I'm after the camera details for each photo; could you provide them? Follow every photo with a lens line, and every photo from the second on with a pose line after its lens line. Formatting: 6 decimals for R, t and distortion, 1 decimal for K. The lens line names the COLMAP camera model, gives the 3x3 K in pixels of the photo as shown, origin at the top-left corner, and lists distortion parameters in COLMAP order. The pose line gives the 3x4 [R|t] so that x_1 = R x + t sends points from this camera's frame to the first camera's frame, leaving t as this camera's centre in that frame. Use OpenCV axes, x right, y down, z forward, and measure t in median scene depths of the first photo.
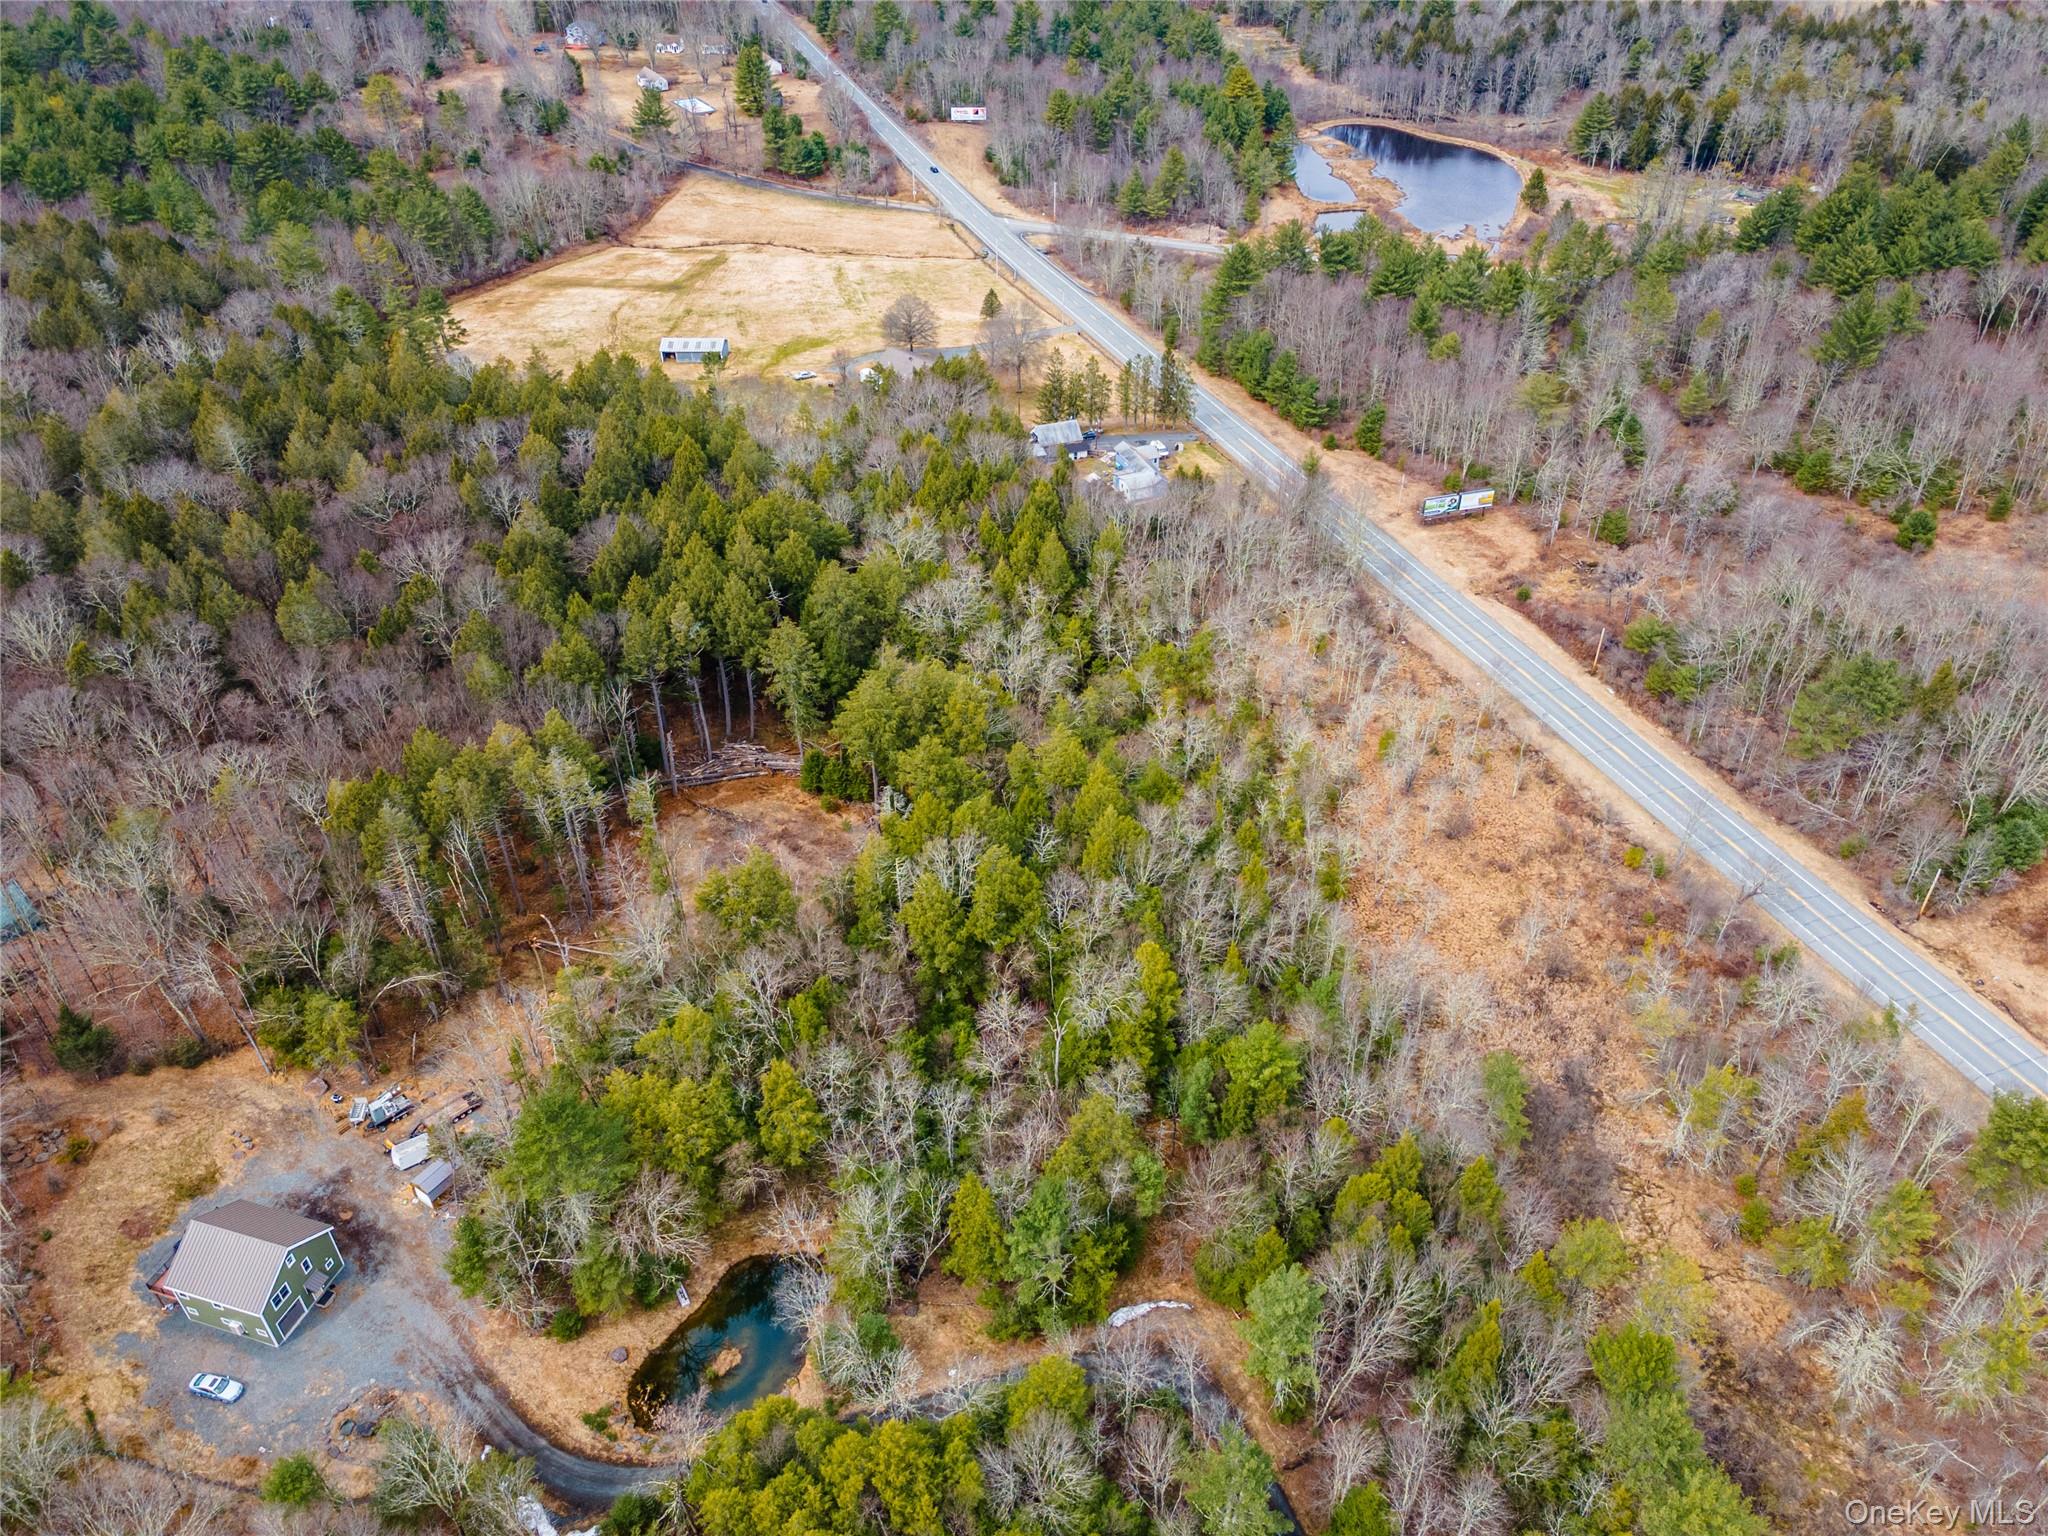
lens RADIAL K [[1499.1, 0, 1023.3], [0, 1499.1, 766.2], [0, 0, 1]] dist [0.026127, 0.032875]
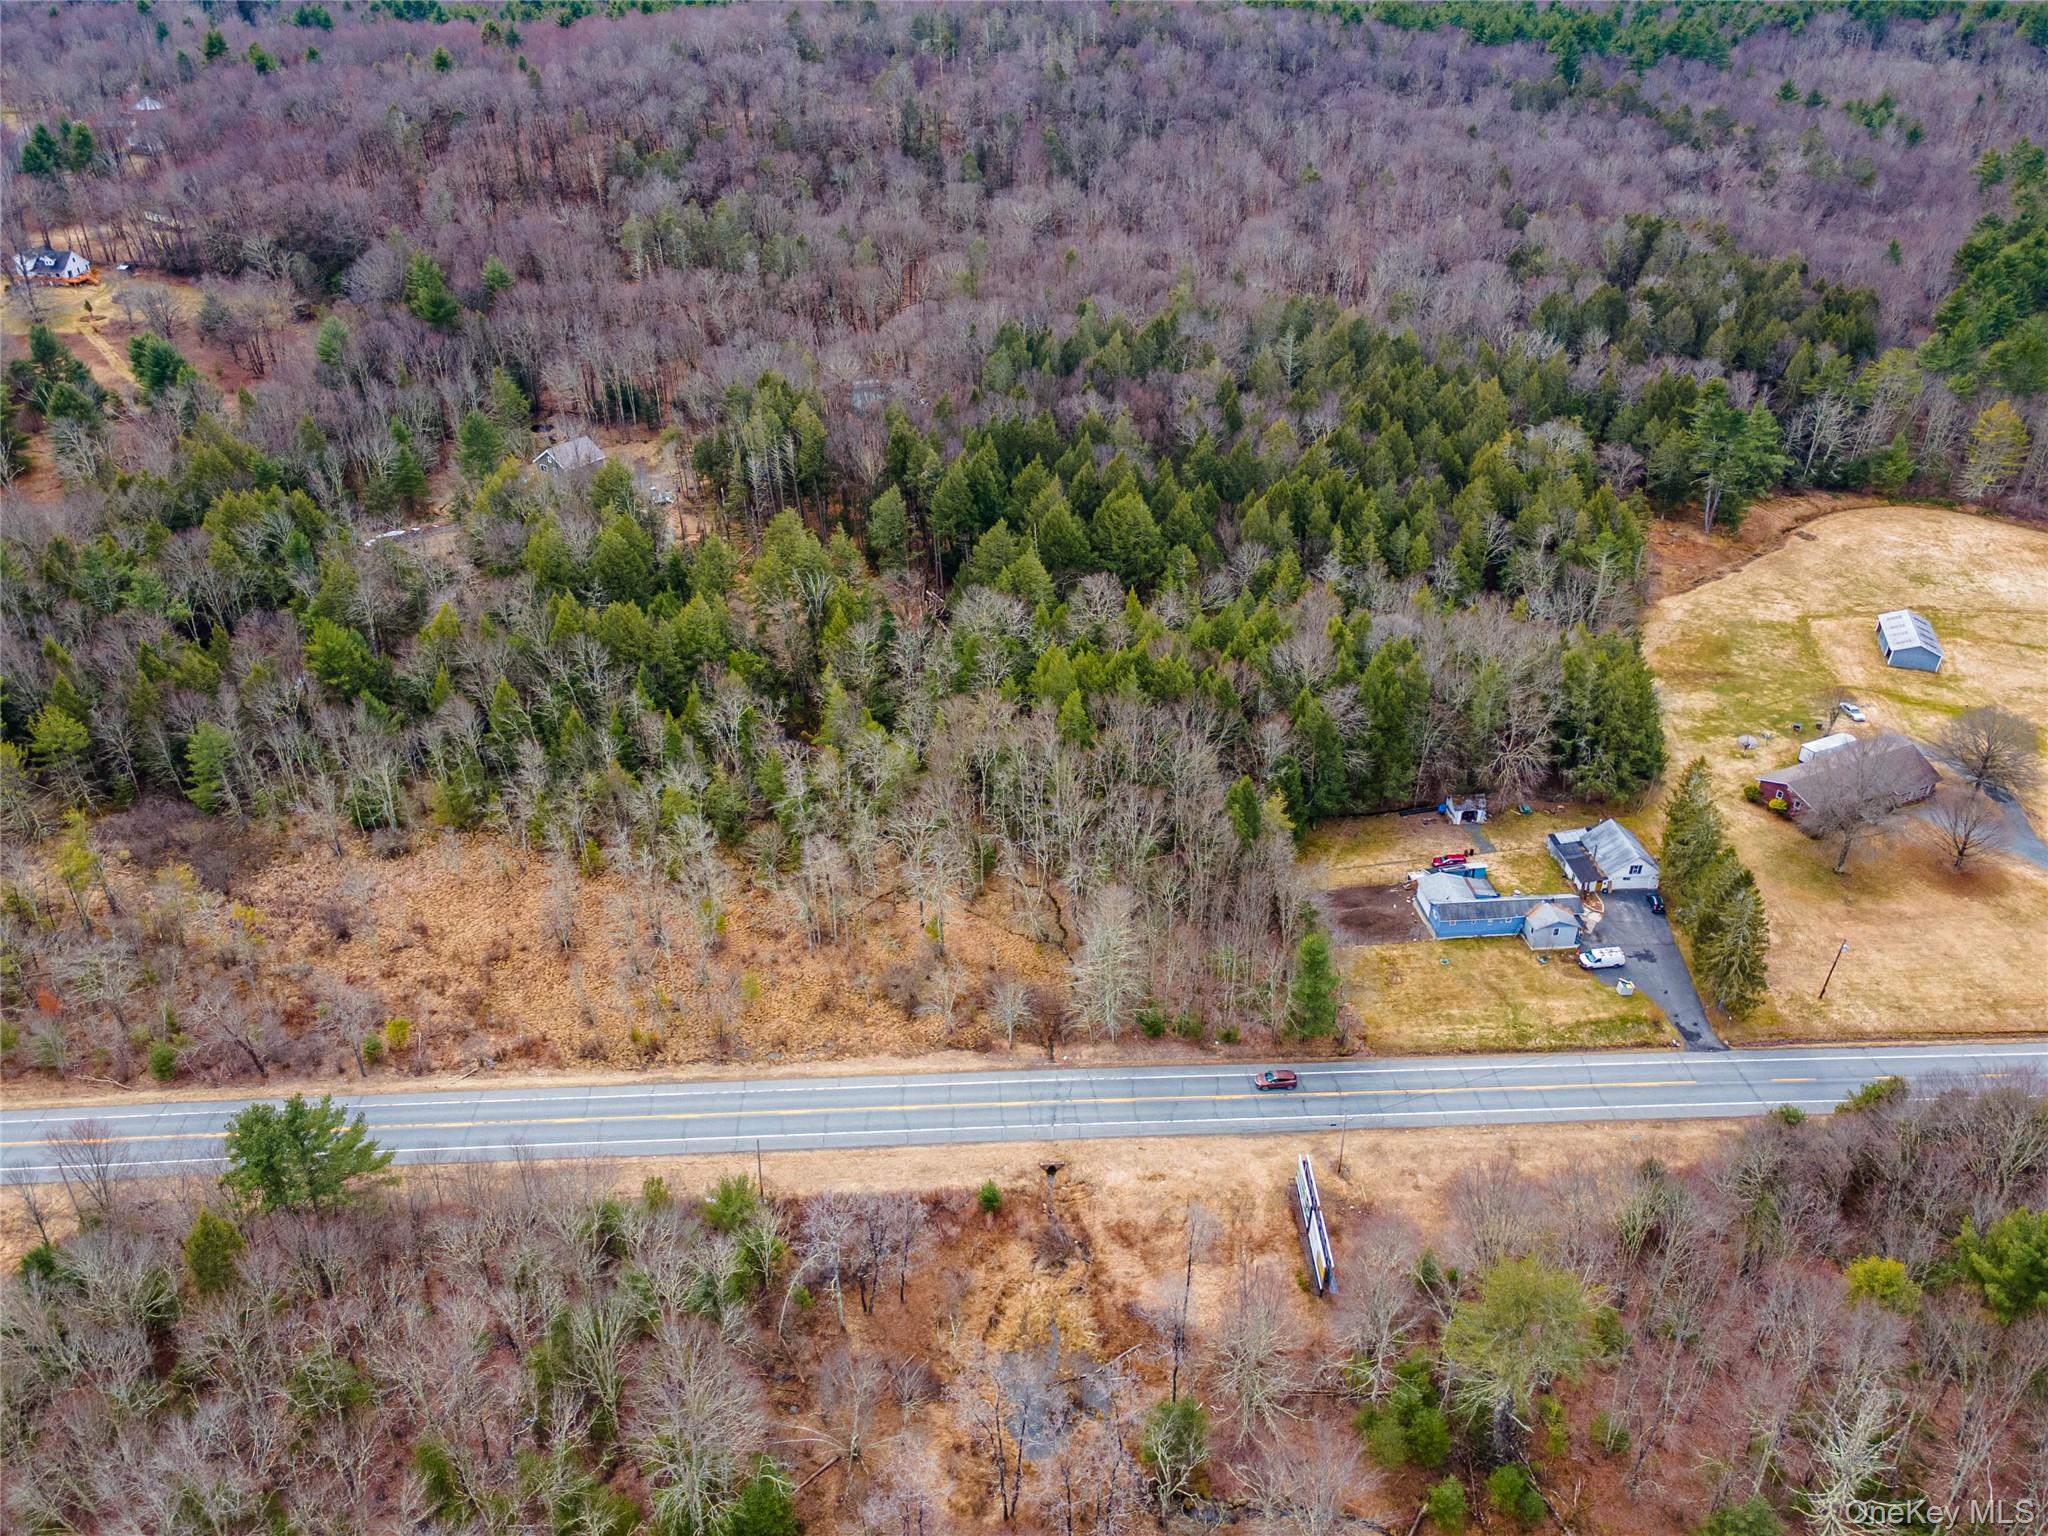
lens RADIAL K [[1499.1, 0, 1018.6], [0, 1499.1, 767.4], [0, 0, 1]] dist [0.026127, 0.032875]
pose [[-0.271729, 0.499797, -0.822415, 0.769151], [-0.577867, 0.598624, 0.554724, -0.574426], [0.769567, 0.625981, 0.126153, 0.883468]]
